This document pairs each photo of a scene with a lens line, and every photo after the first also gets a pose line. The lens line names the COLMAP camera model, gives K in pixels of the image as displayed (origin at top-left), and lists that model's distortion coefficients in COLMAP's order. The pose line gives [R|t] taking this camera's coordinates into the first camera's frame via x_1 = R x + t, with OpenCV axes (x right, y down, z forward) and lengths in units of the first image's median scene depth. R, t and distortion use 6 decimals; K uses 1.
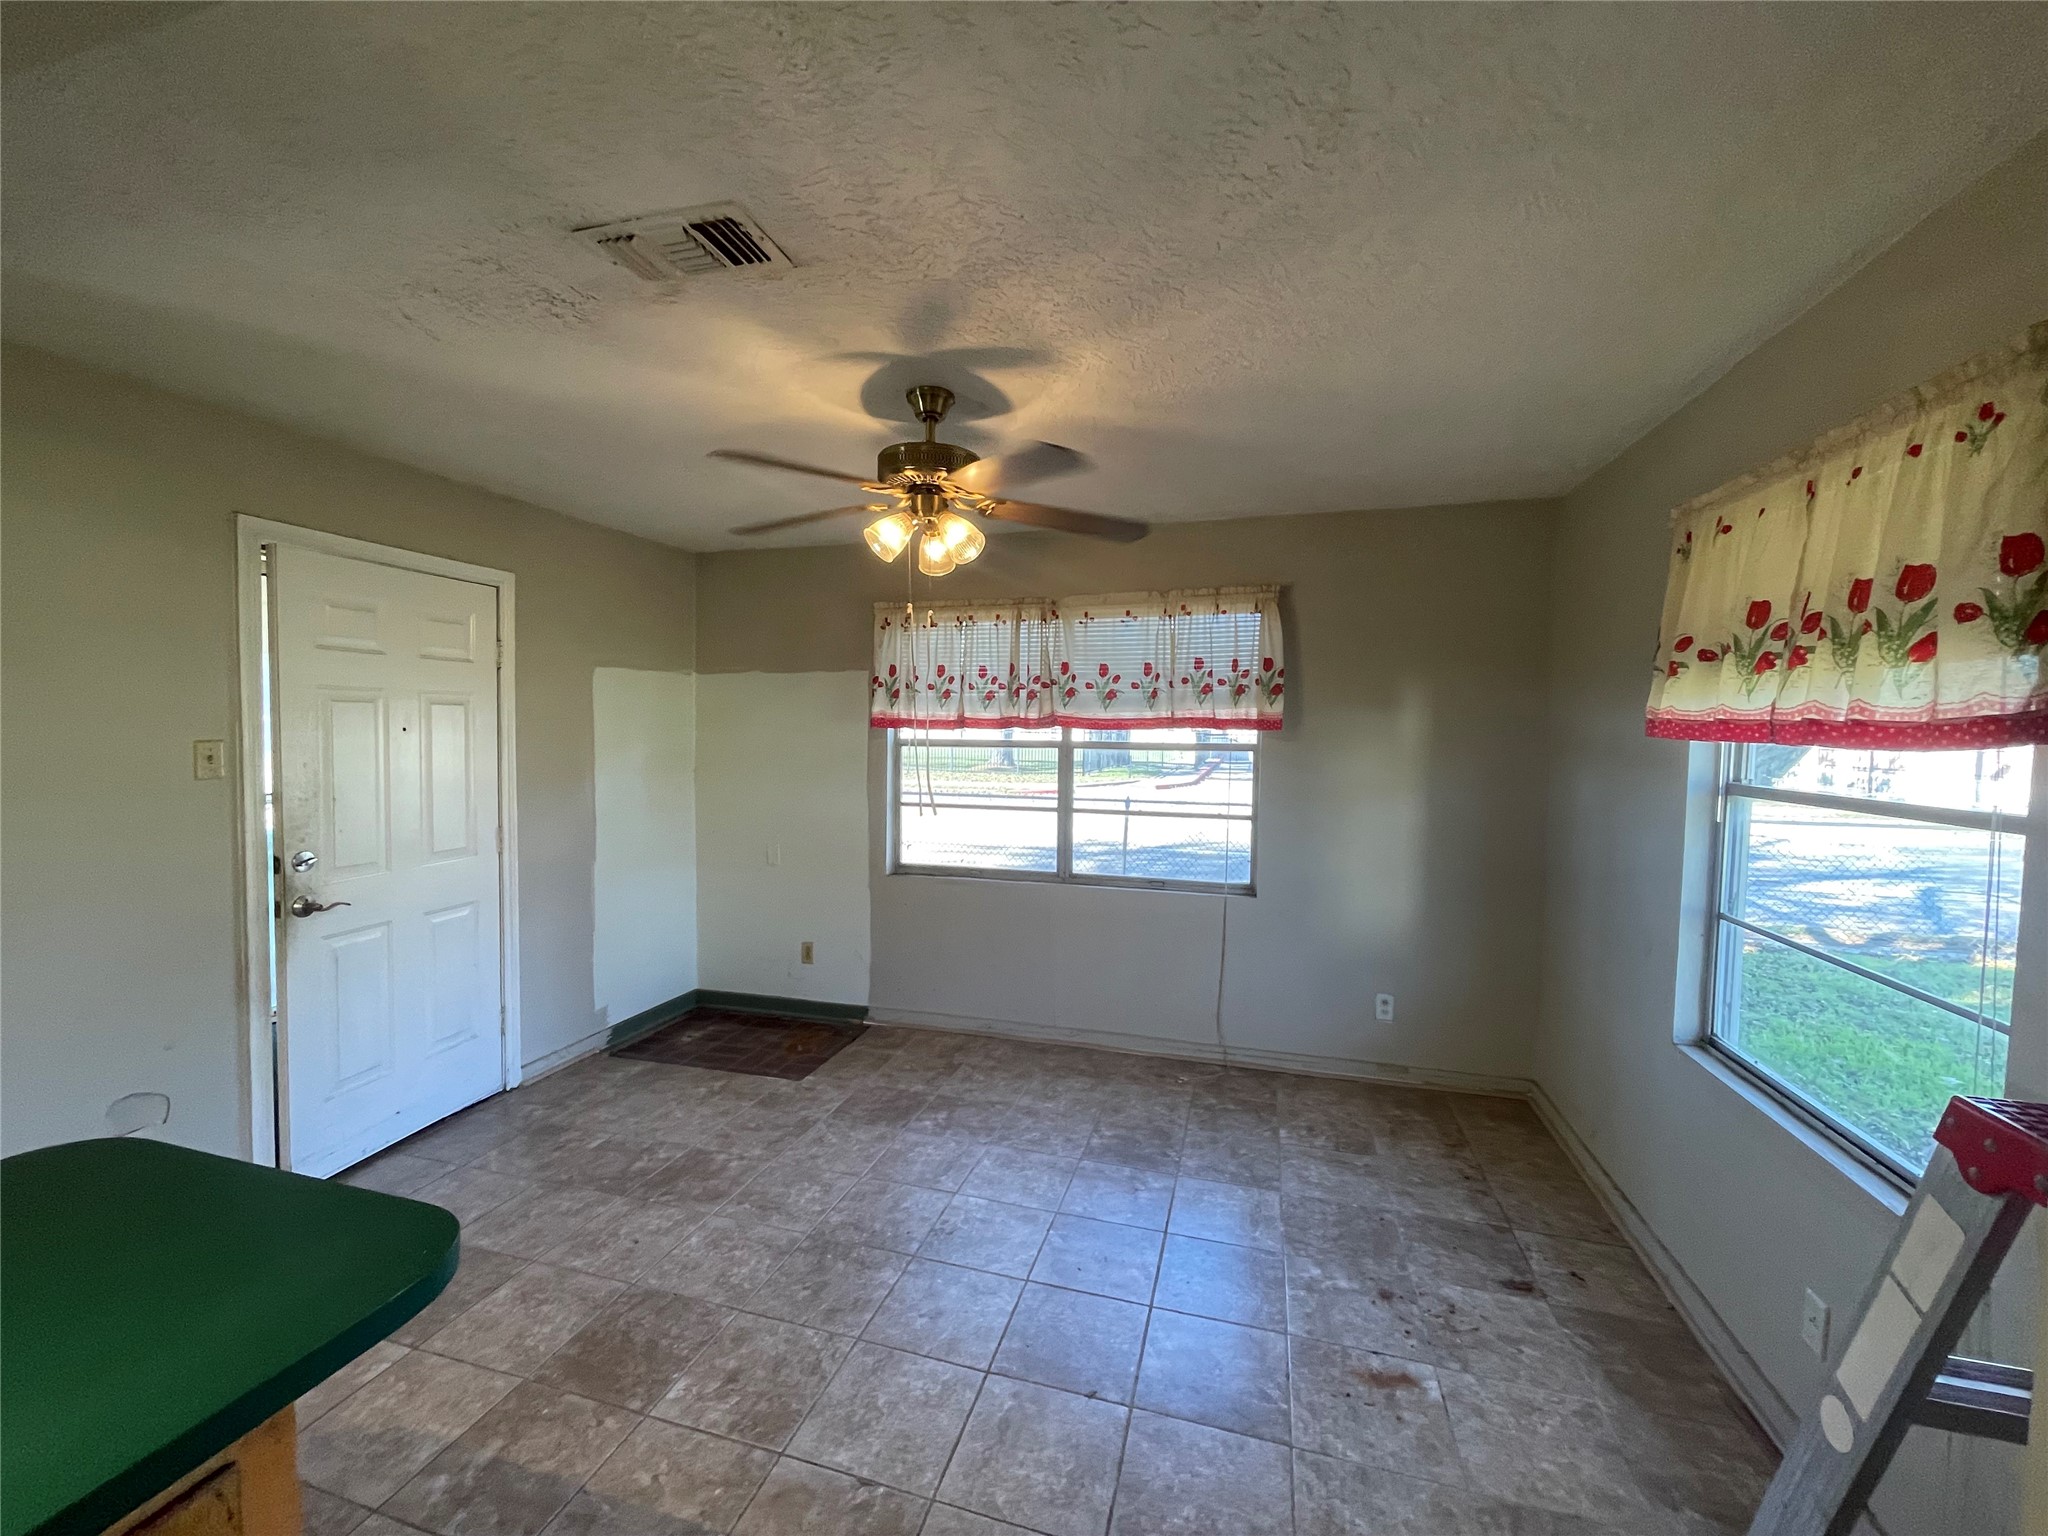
lens RADIAL K [[827.2, 0, 1015.5], [0, 827.2, 765.5], [0, 0, 1]] dist [-0.000979, 0.000061]
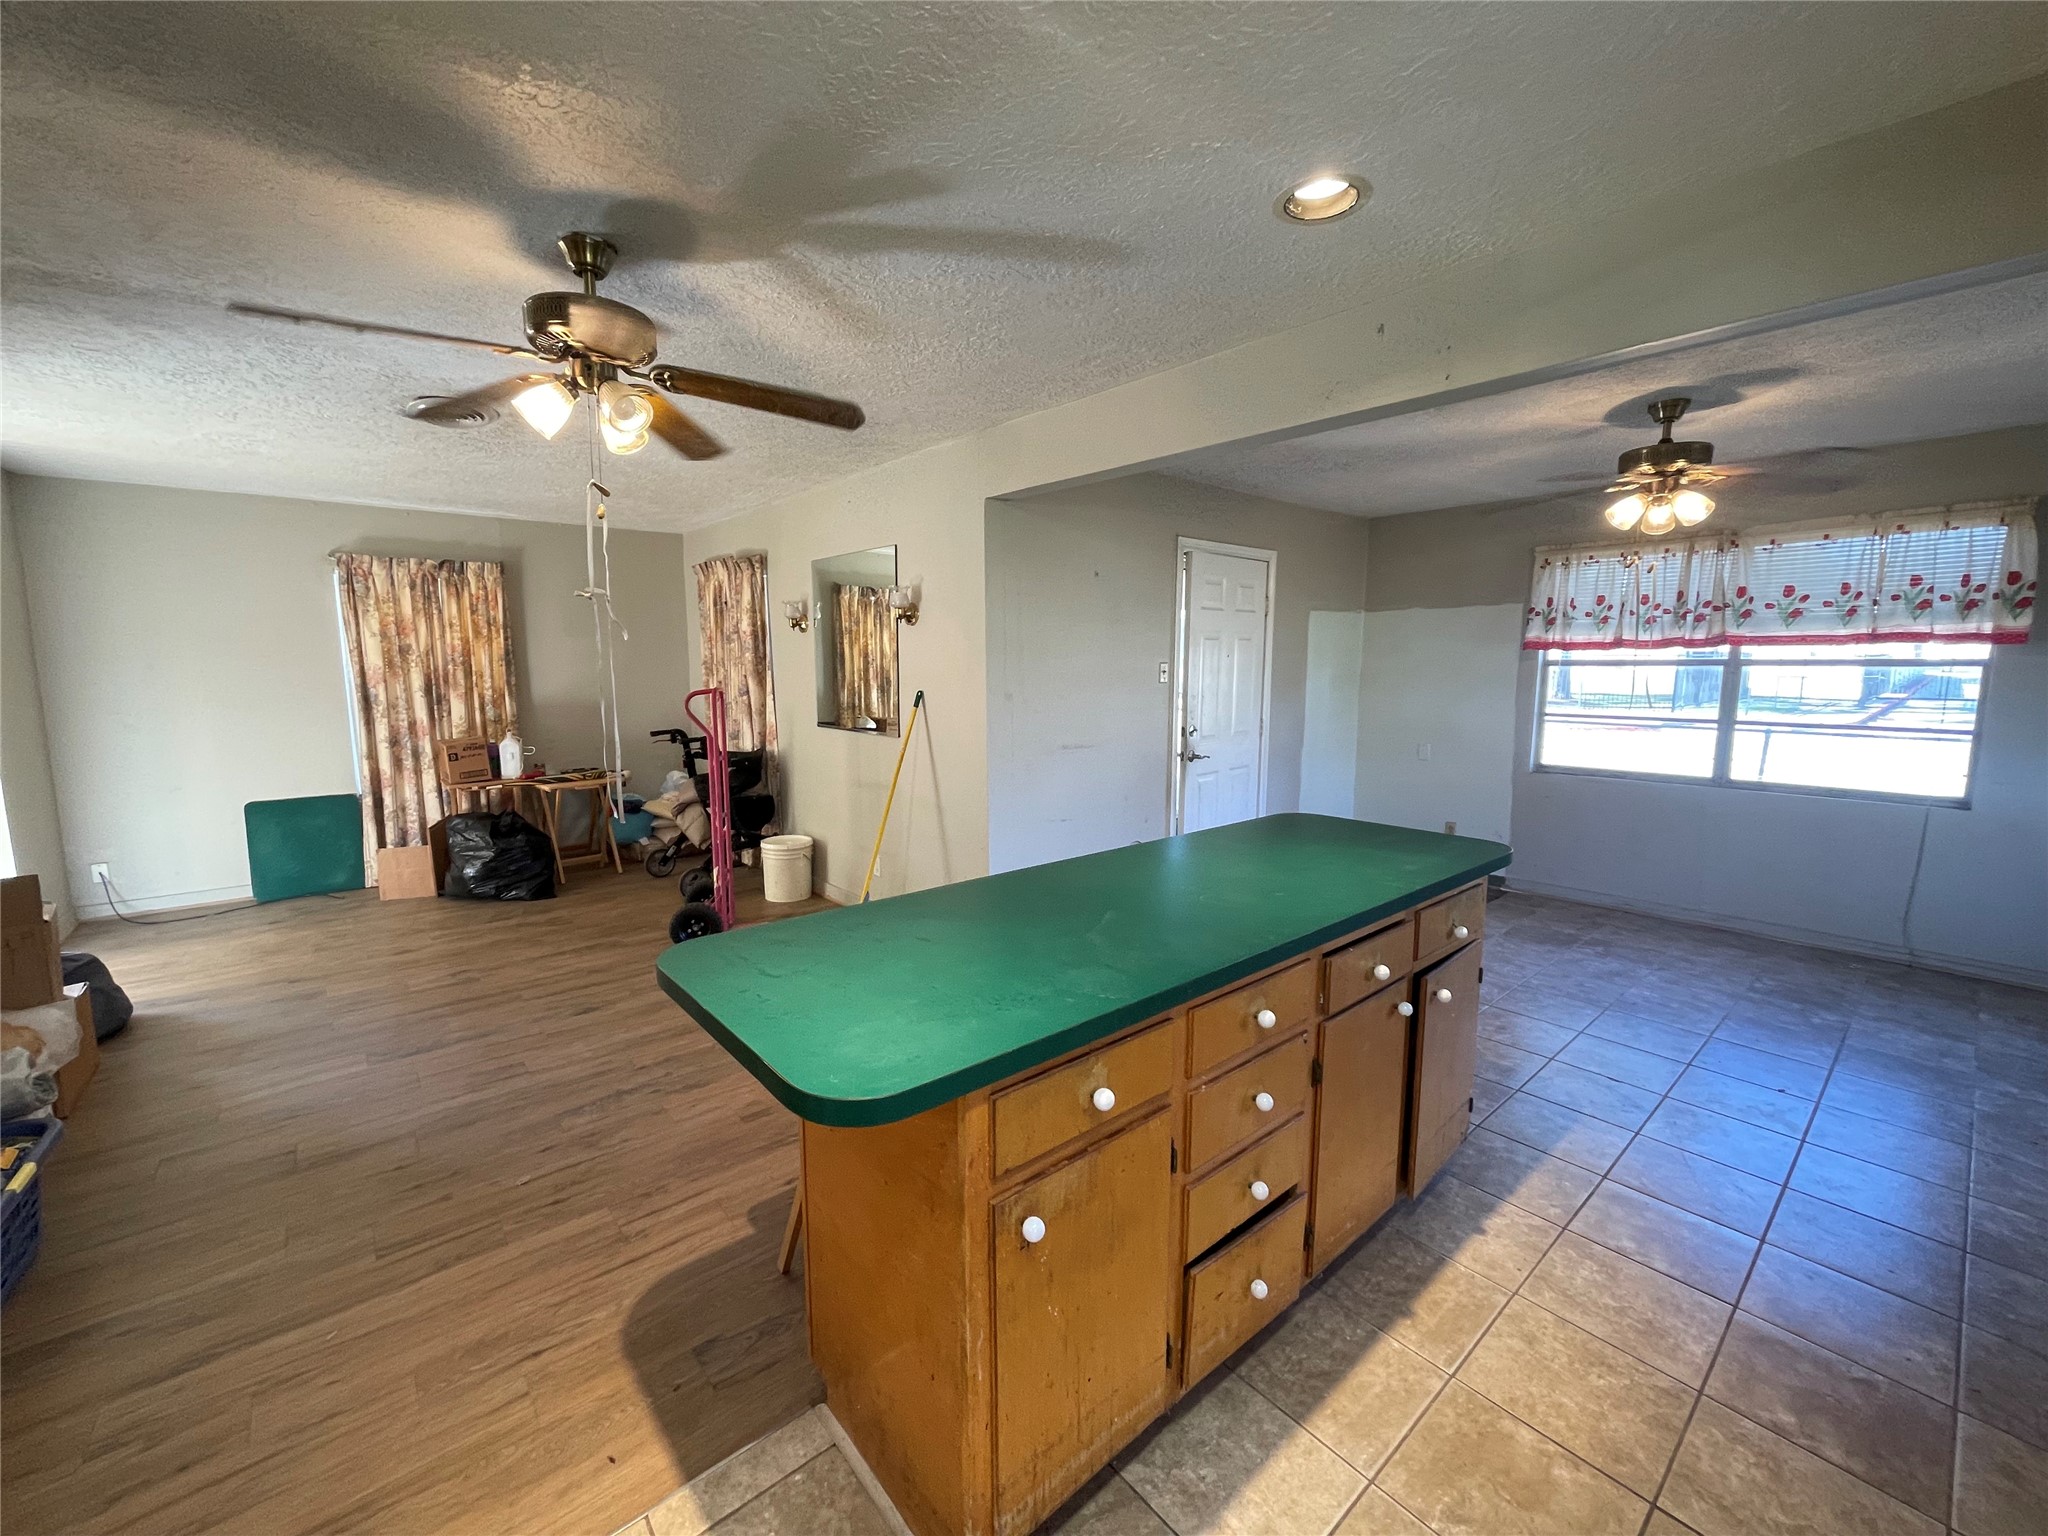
lens RADIAL K [[827.2, 0, 1017.4], [0, 827.2, 766.1], [0, 0, 1]] dist [-0.000979, 0.000061]
pose [[0.837290, 0.054672, -0.544019, -0.143095], [-0.008685, 0.996192, 0.086748, 0.028407], [0.546690, -0.067908, 0.834577, -0.491588]]
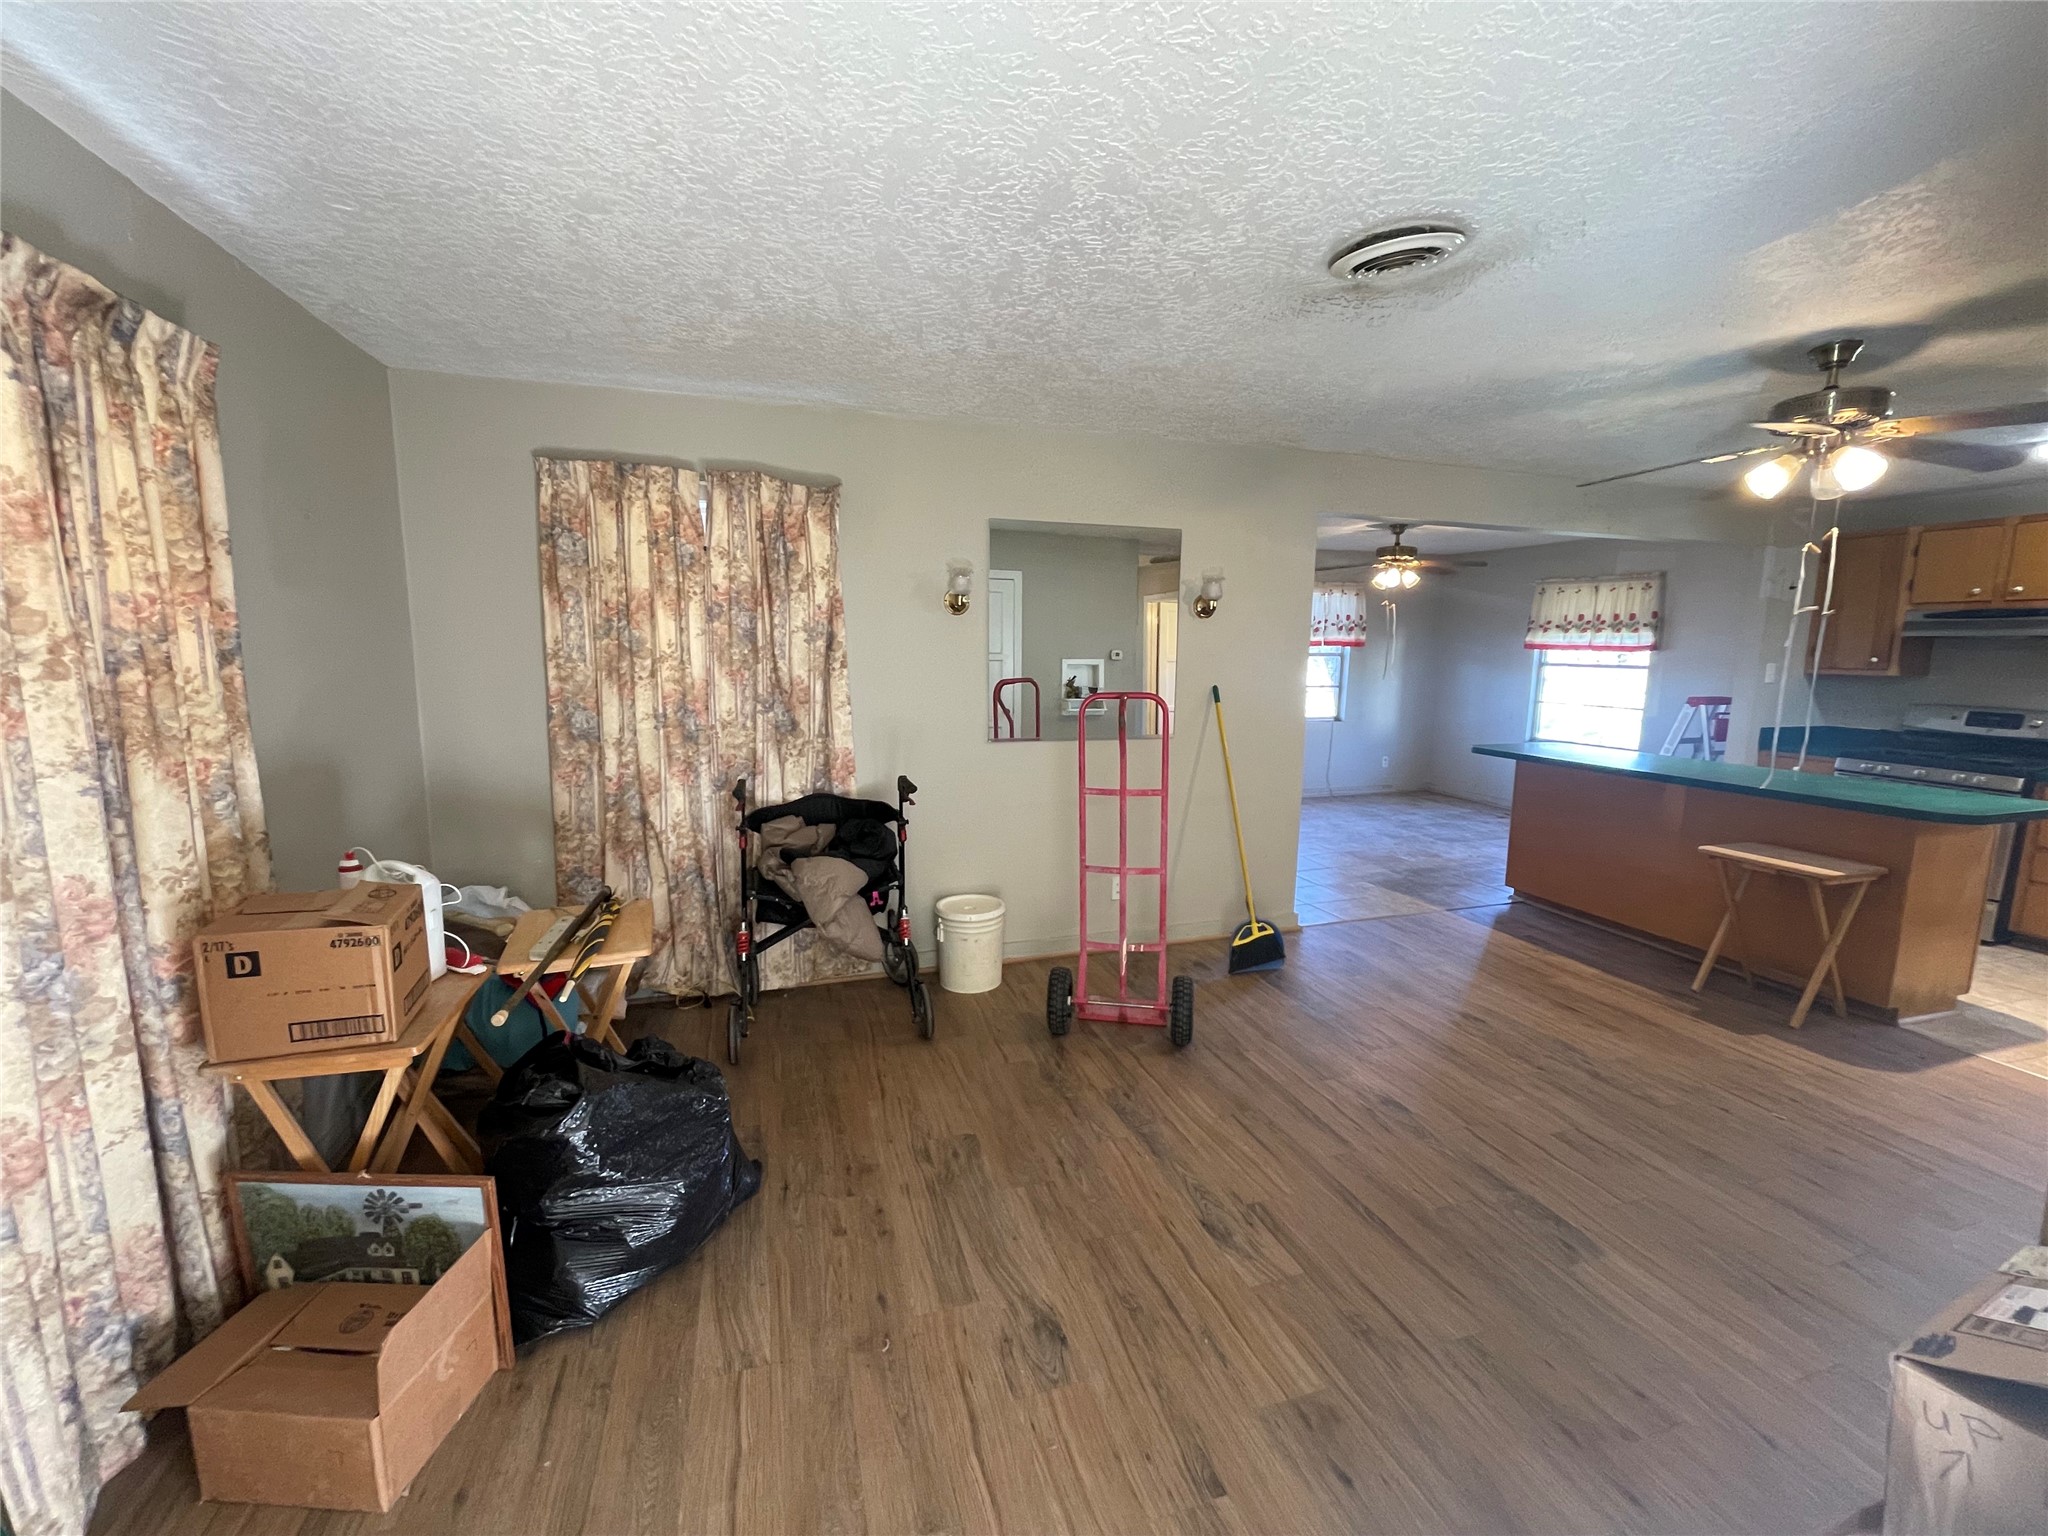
lens RADIAL K [[827.2, 0, 1033.6], [0, 827.2, 765.2], [0, 0, 1]] dist [-0.000979, 0.000061]
pose [[0.825295, -0.086965, 0.557966, -1.682706], [0.028827, 0.993270, 0.112174, 0.000664], [-0.563966, -0.076492, 0.822248, -0.395742]]
